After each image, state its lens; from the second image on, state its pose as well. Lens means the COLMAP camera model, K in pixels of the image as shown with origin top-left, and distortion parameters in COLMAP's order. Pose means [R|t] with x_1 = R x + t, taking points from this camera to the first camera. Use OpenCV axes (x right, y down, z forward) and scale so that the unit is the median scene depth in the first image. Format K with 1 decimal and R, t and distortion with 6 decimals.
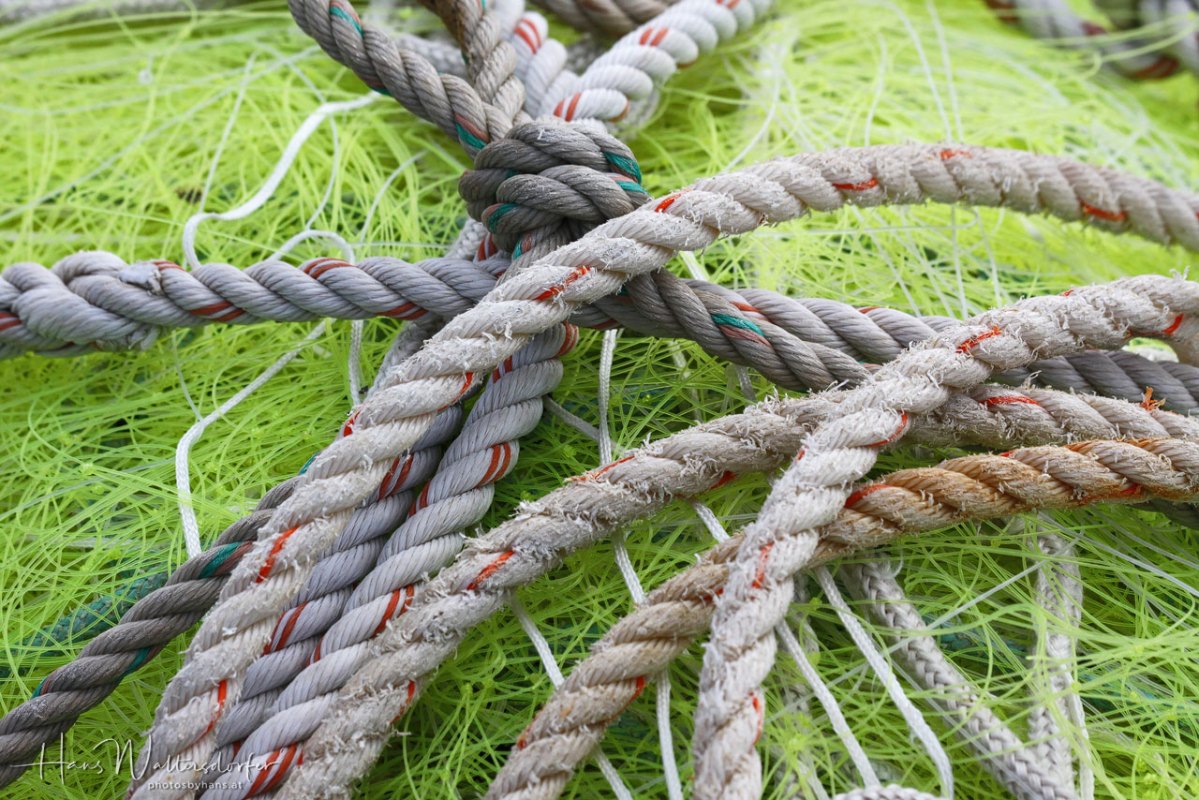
lens RADIAL K [[5012.6, 0, 599.7], [0, 5012.6, 400.3], [0, 0, 1]] dist [-0.172106, 0.000000]
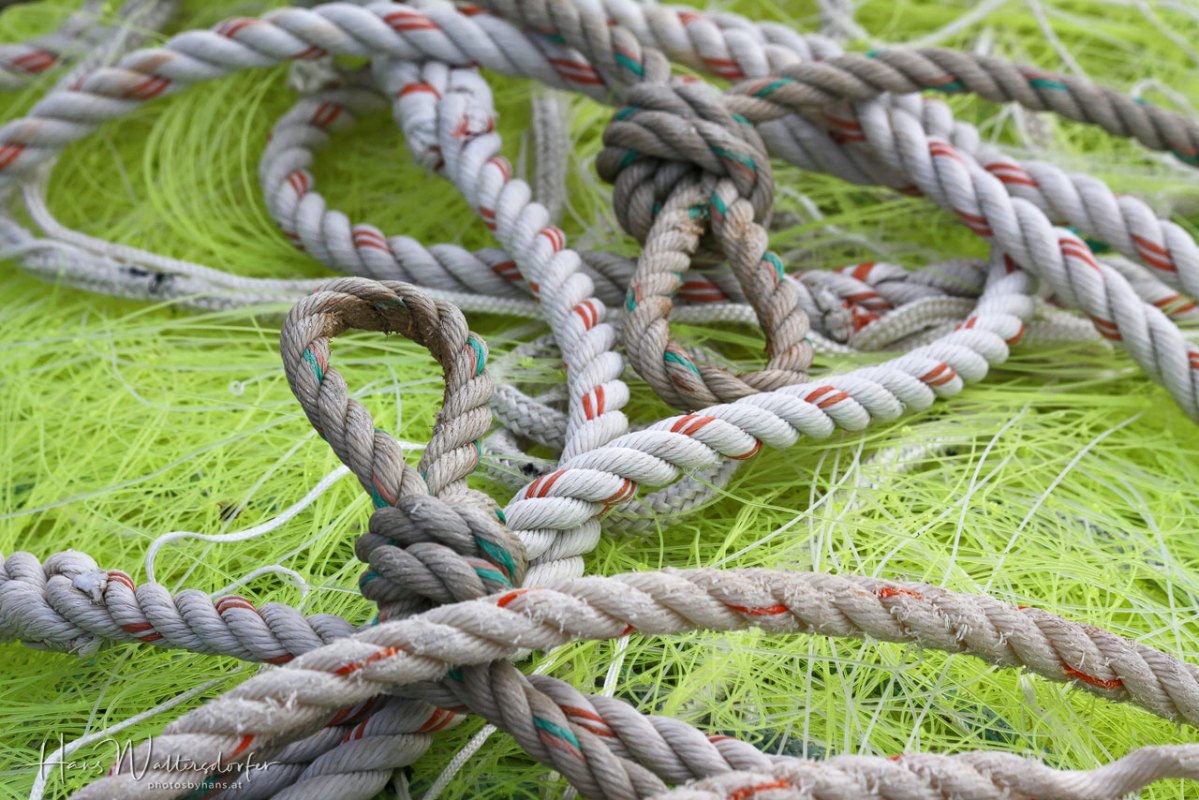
lens RADIAL K [[5012.6, 0, 599.5], [0, 5012.6, 399.7], [0, 0, 1]] dist [-0.172106, 0.000000]
pose [[0.941898, 0.147847, -0.301611, 0.315802], [-0.161805, 0.986584, -0.021687, -0.058316], [0.294358, 0.069229, 0.953184, 0.066859]]
